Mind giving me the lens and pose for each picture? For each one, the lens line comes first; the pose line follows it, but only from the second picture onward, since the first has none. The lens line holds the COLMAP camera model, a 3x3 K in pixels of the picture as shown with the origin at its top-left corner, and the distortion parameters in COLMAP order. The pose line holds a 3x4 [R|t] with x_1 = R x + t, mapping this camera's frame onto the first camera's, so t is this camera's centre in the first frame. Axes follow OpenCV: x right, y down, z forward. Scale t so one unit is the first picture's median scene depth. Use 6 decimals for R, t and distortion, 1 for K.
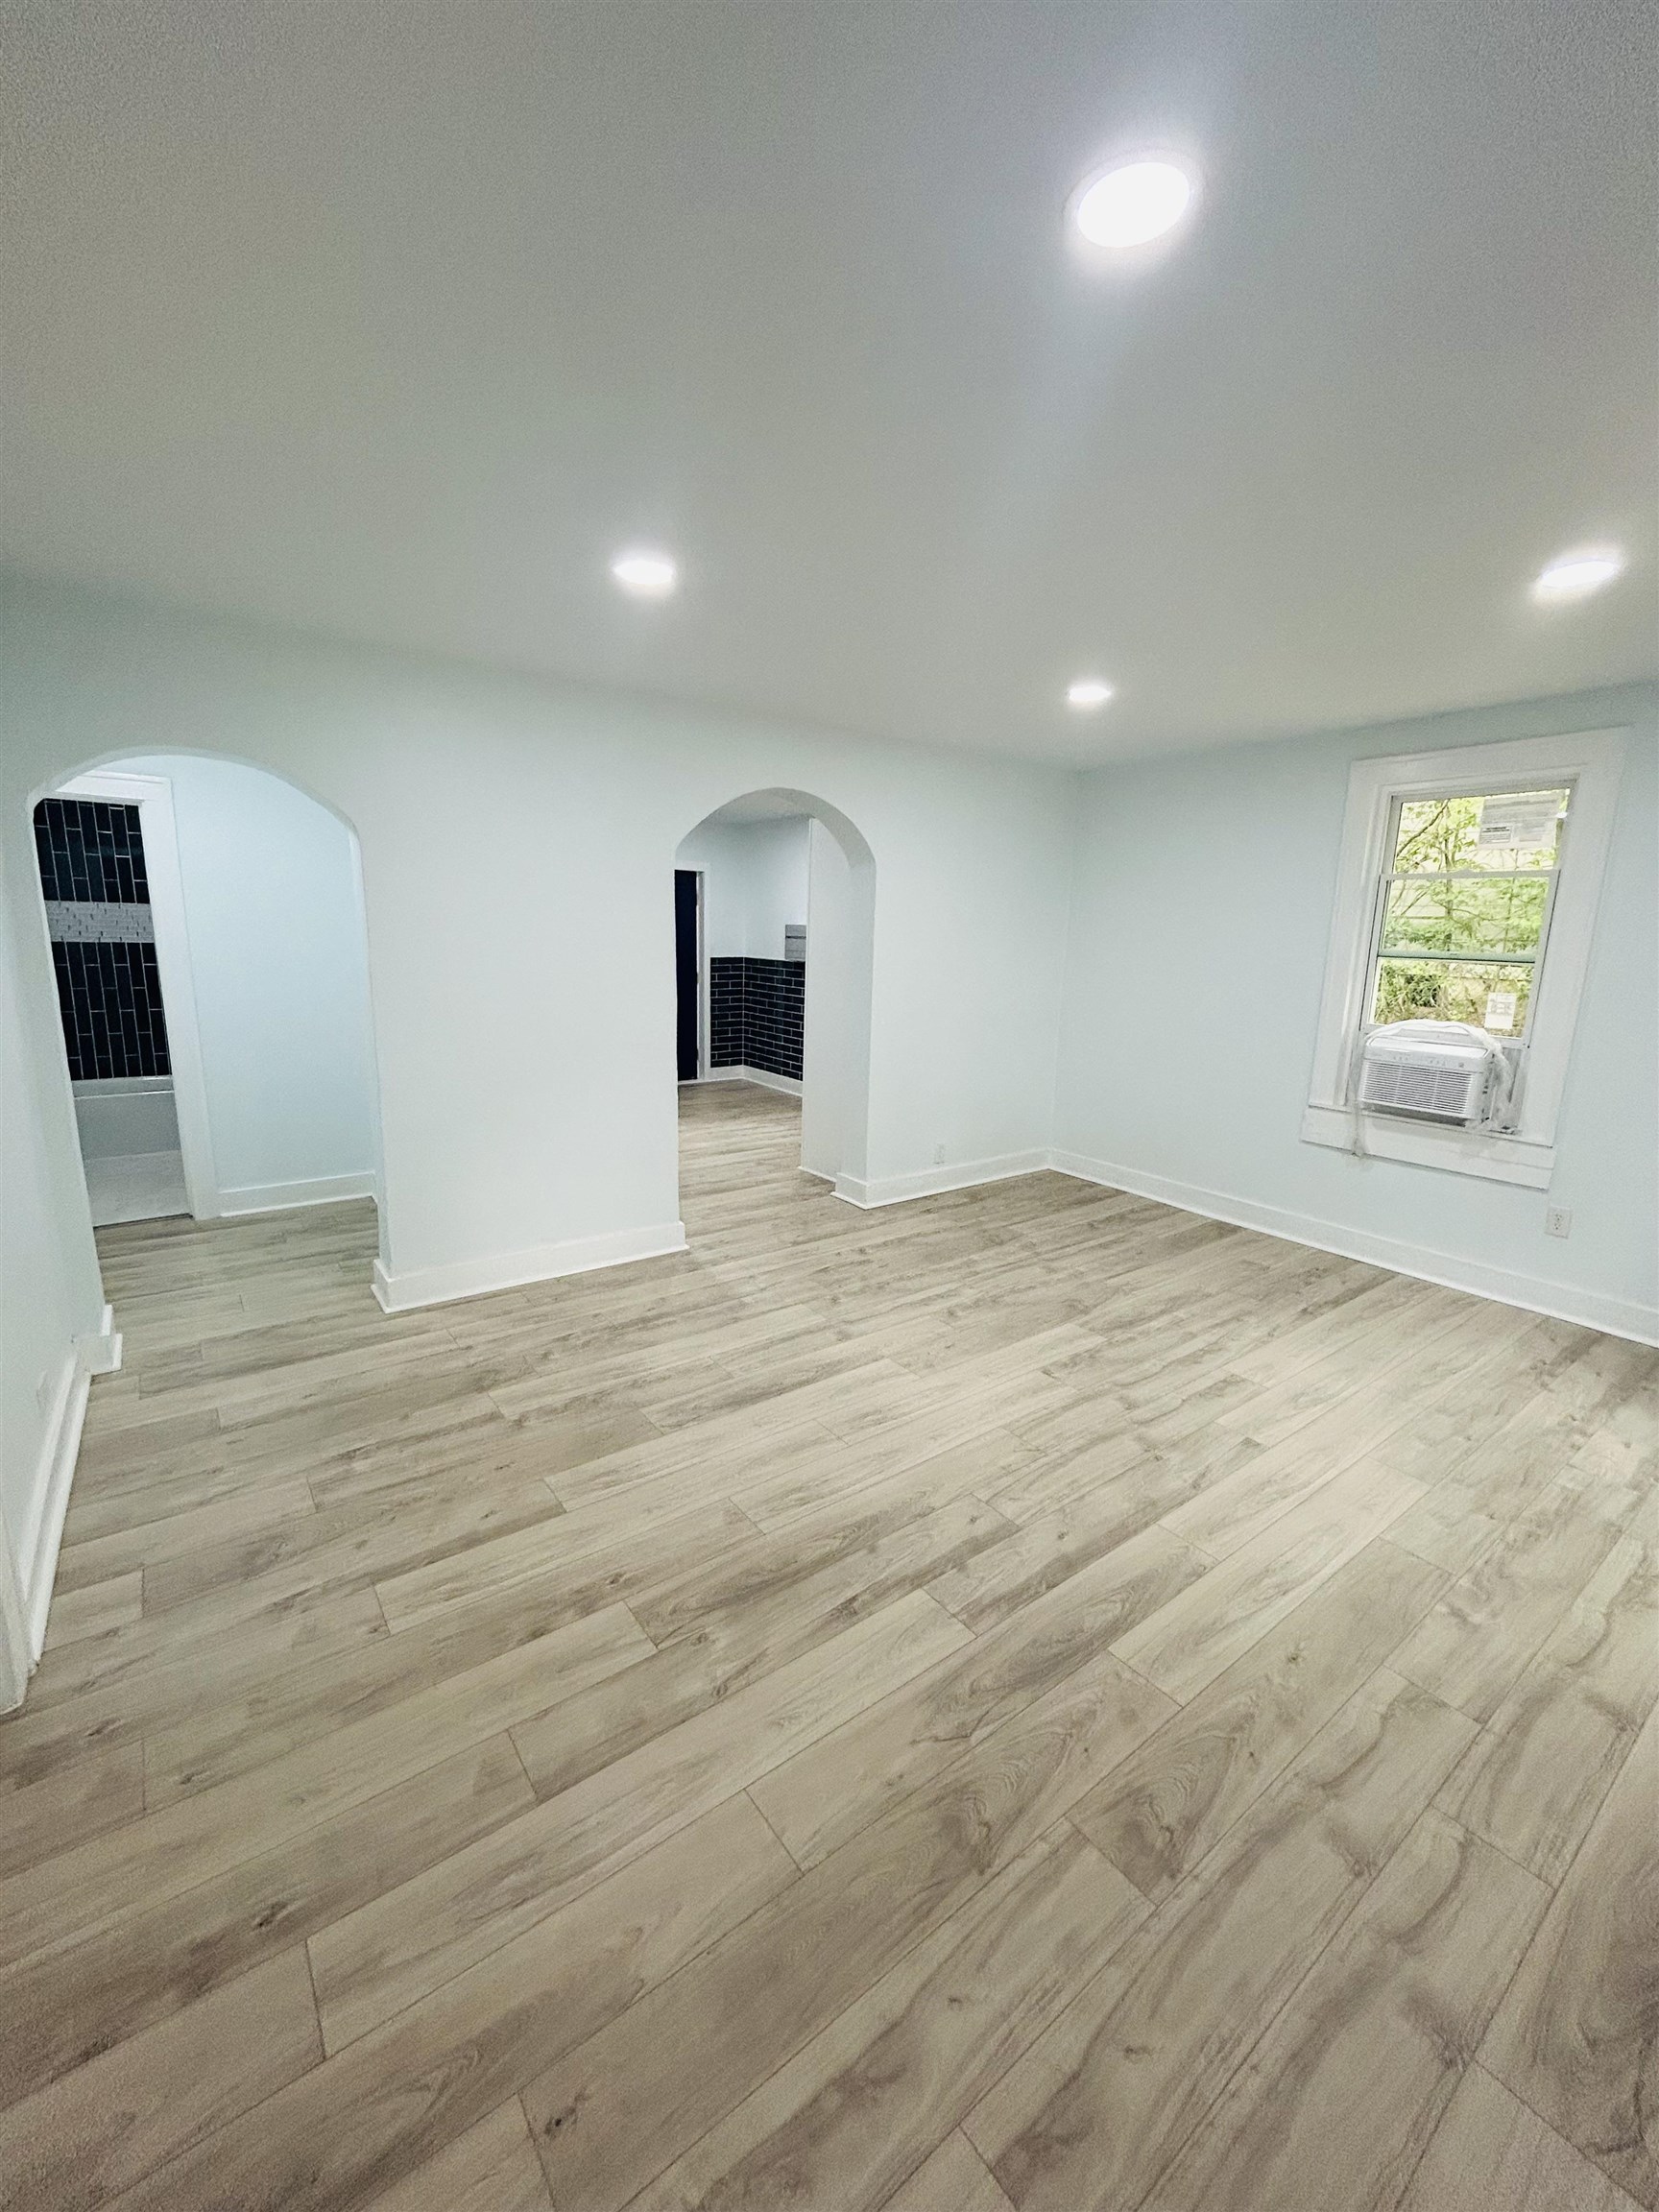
lens RADIAL K [[891.6, 0, 834.7], [0, 891.6, 1105.0], [0, 0, 1]] dist [-0.000912, 0.000204]
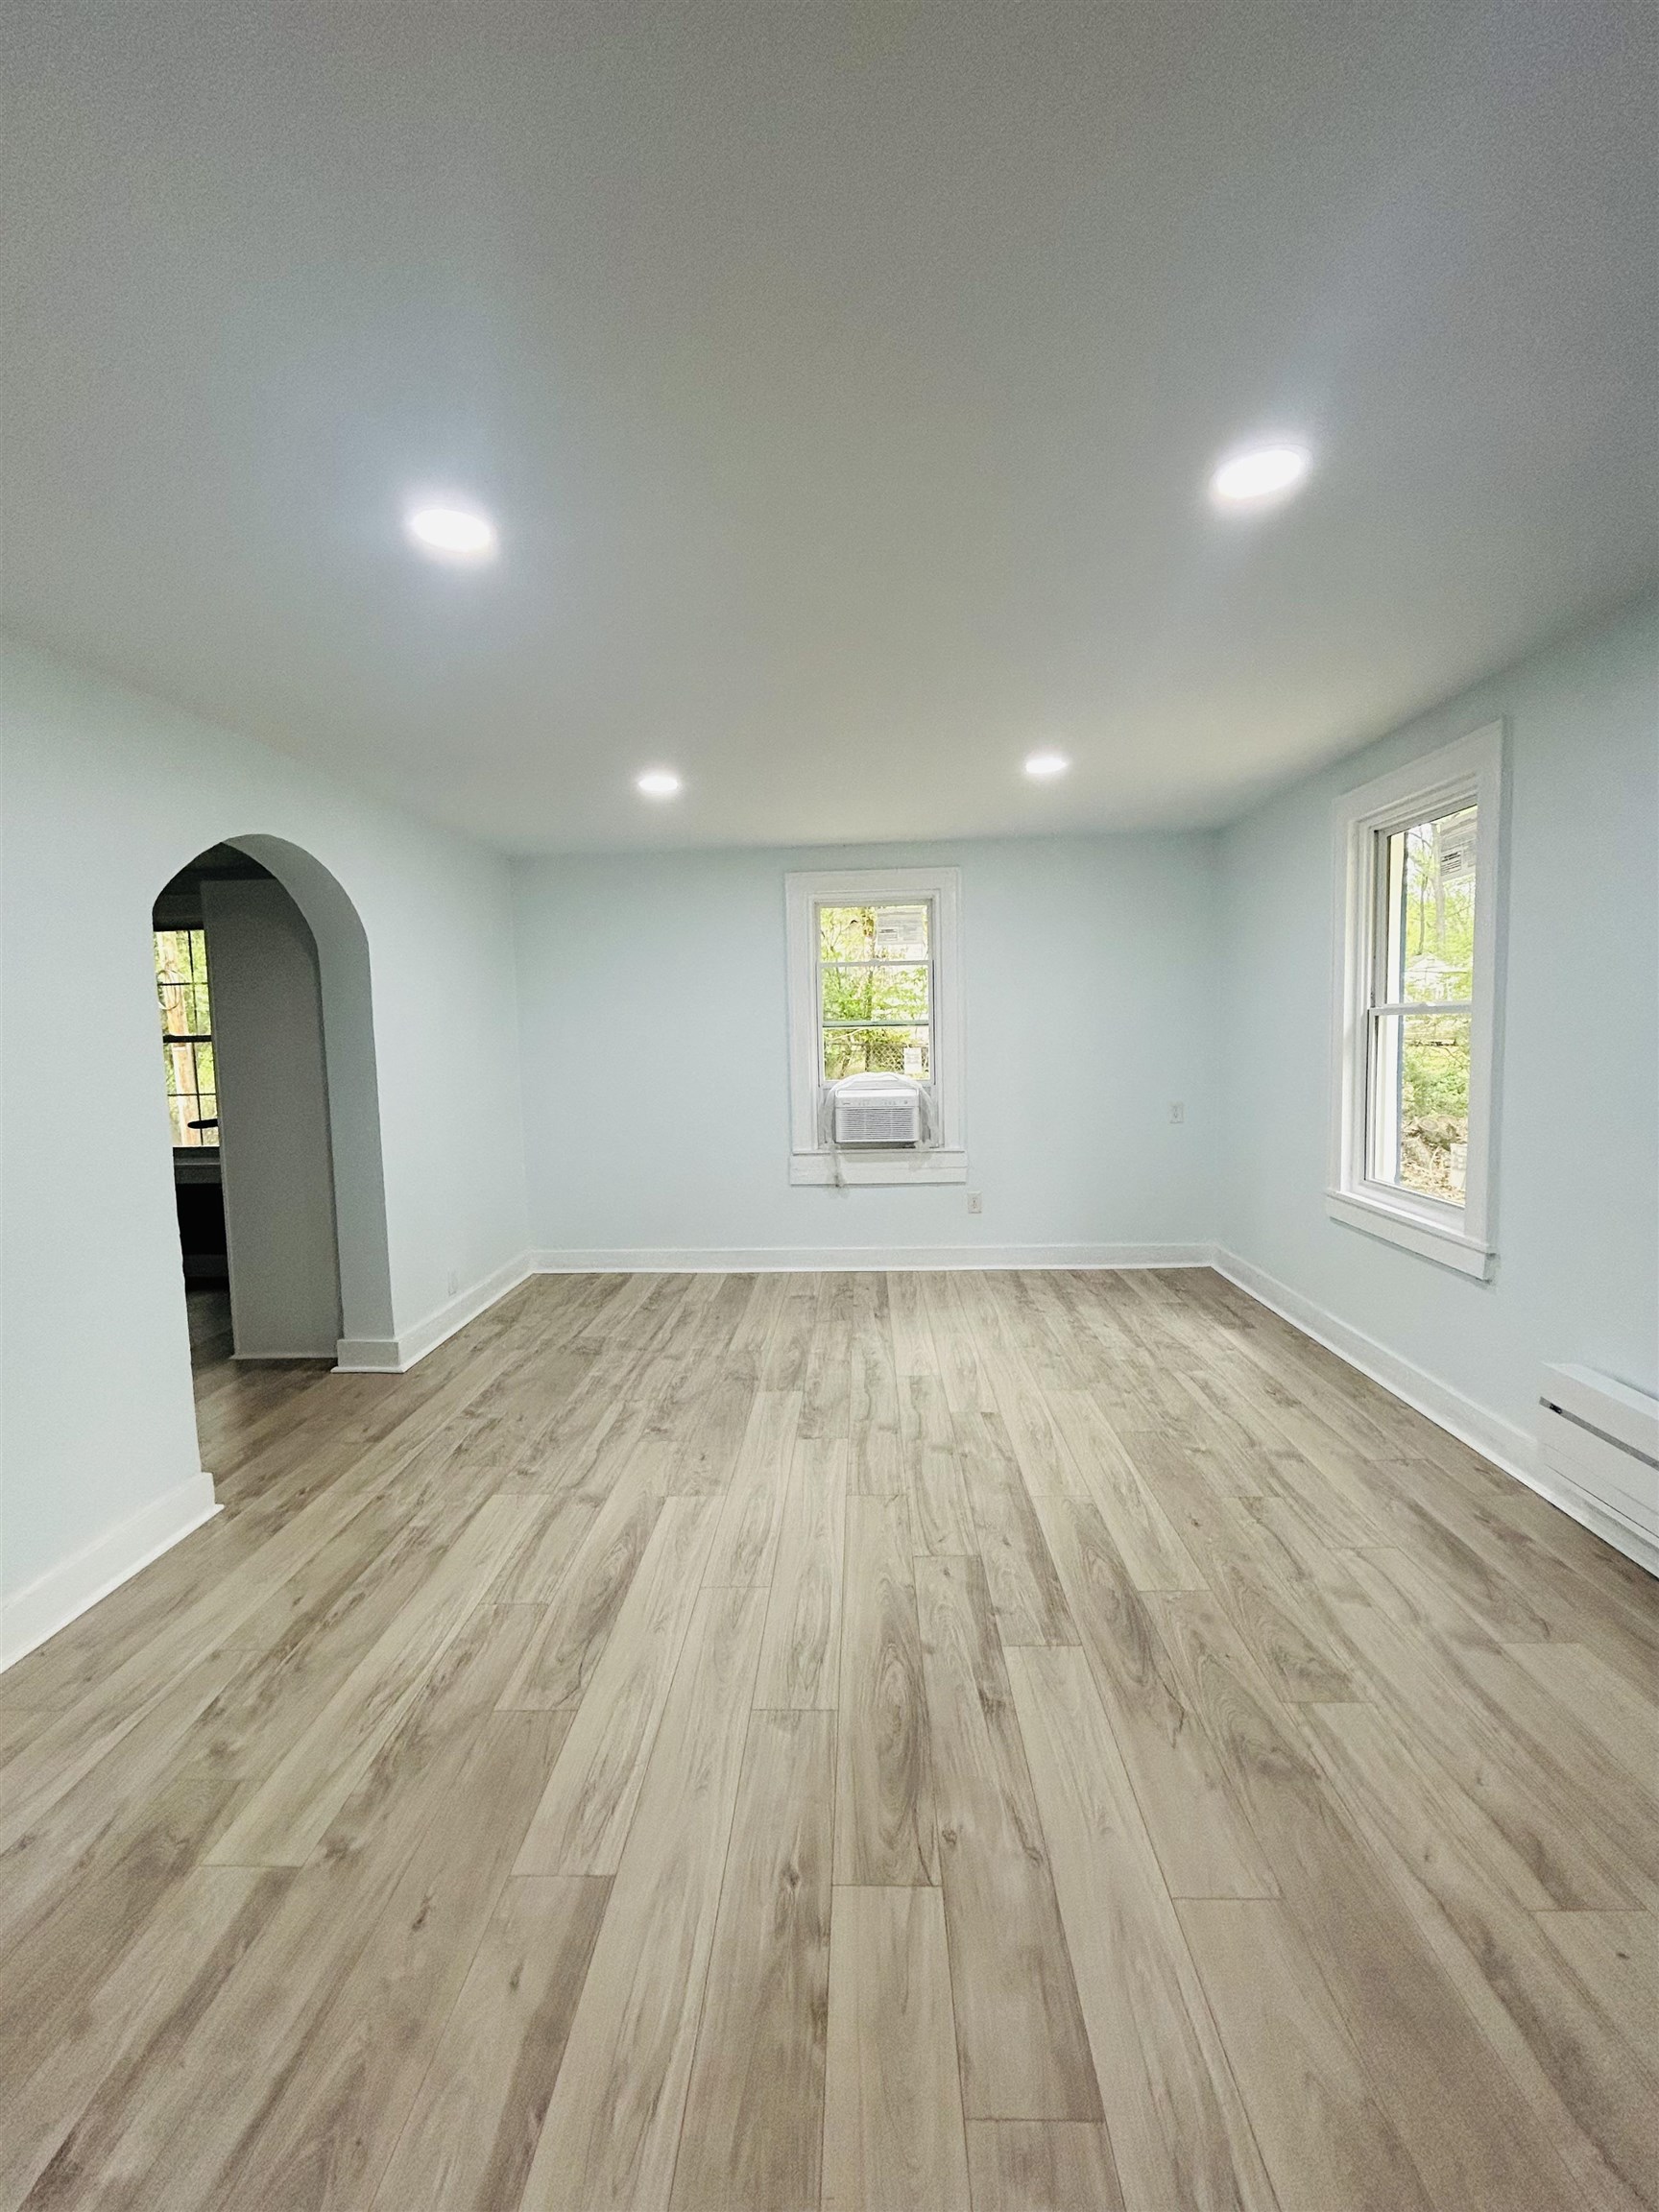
lens RADIAL K [[892.9, 0, 822.0], [0, 892.9, 1100.7], [0, 0, 1]] dist [-0.000625, 0.000411]
pose [[0.633273, -0.101387, 0.767259, -0.514990], [0.189083, 0.981608, -0.026351, -0.045701], [-0.750476, 0.161763, 0.640796, 0.294544]]
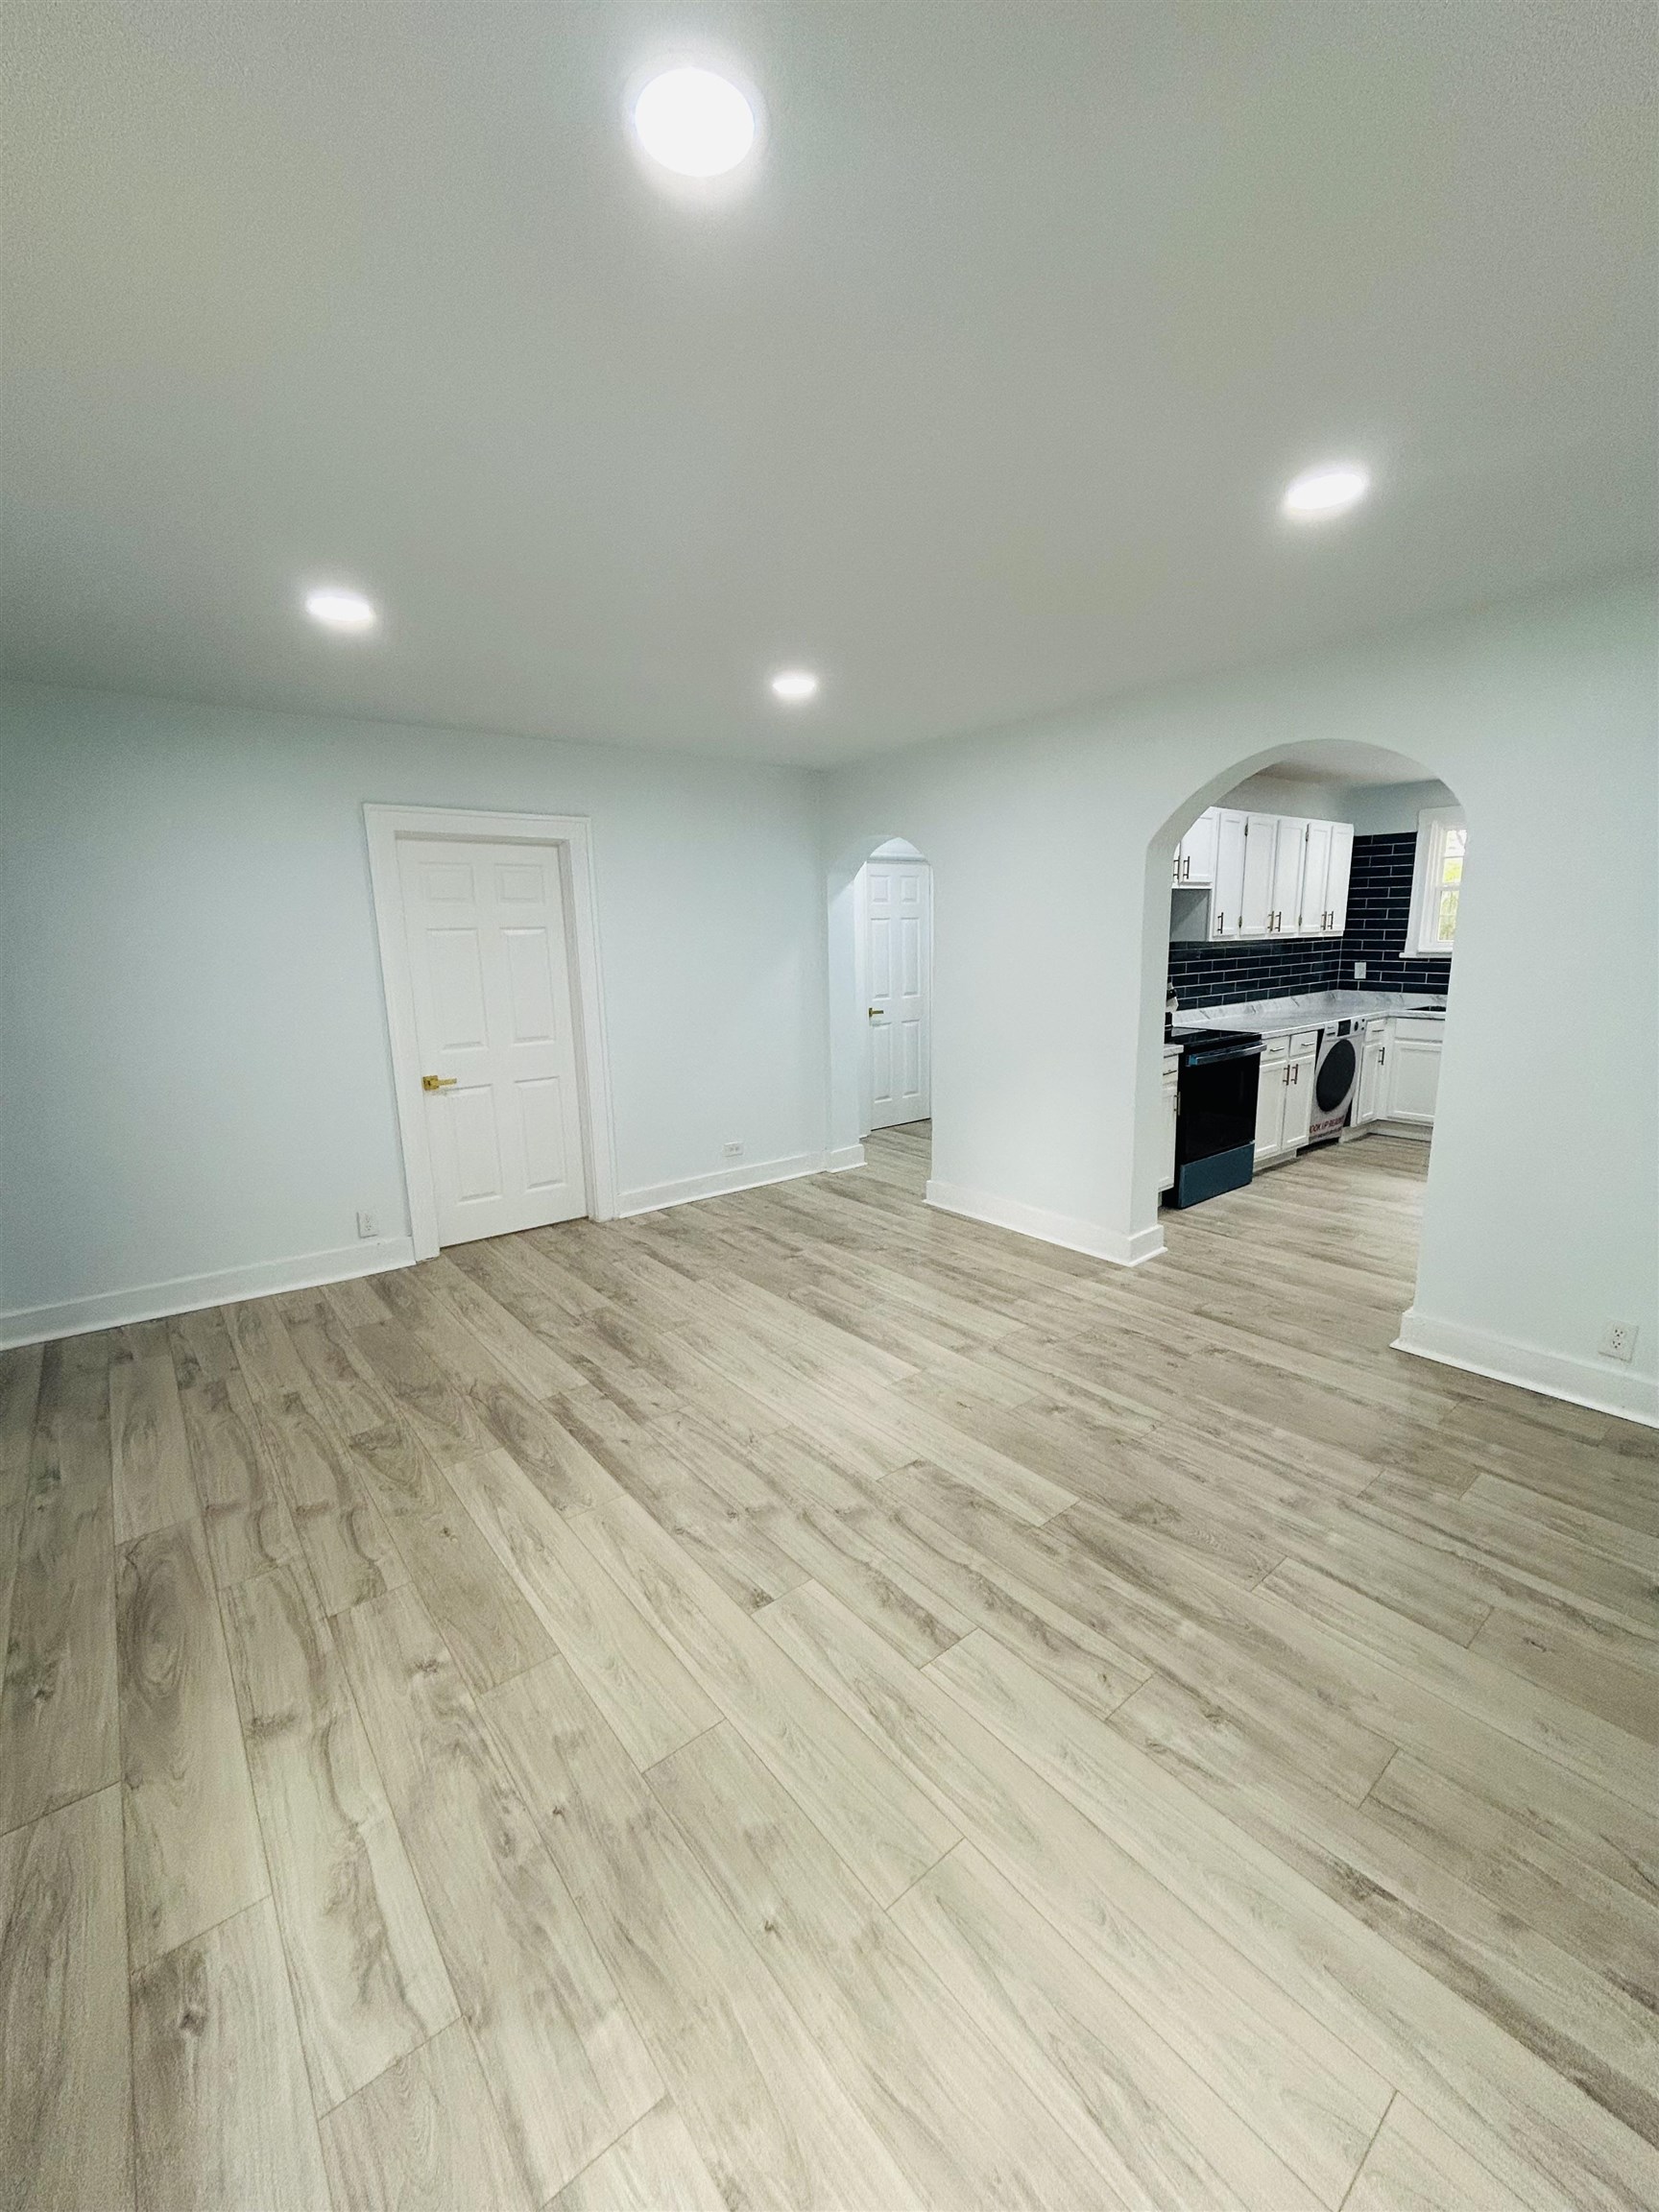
lens RADIAL K [[892.9, 0, 822.0], [0, 892.9, 1100.7], [0, 0, 1]] dist [-0.000625, 0.000411]
pose [[0.033489, 0.166098, -0.985540, 1.049152], [-0.172685, 0.972224, 0.157986, -0.148761], [0.984408, 0.164897, 0.061242, 0.855014]]
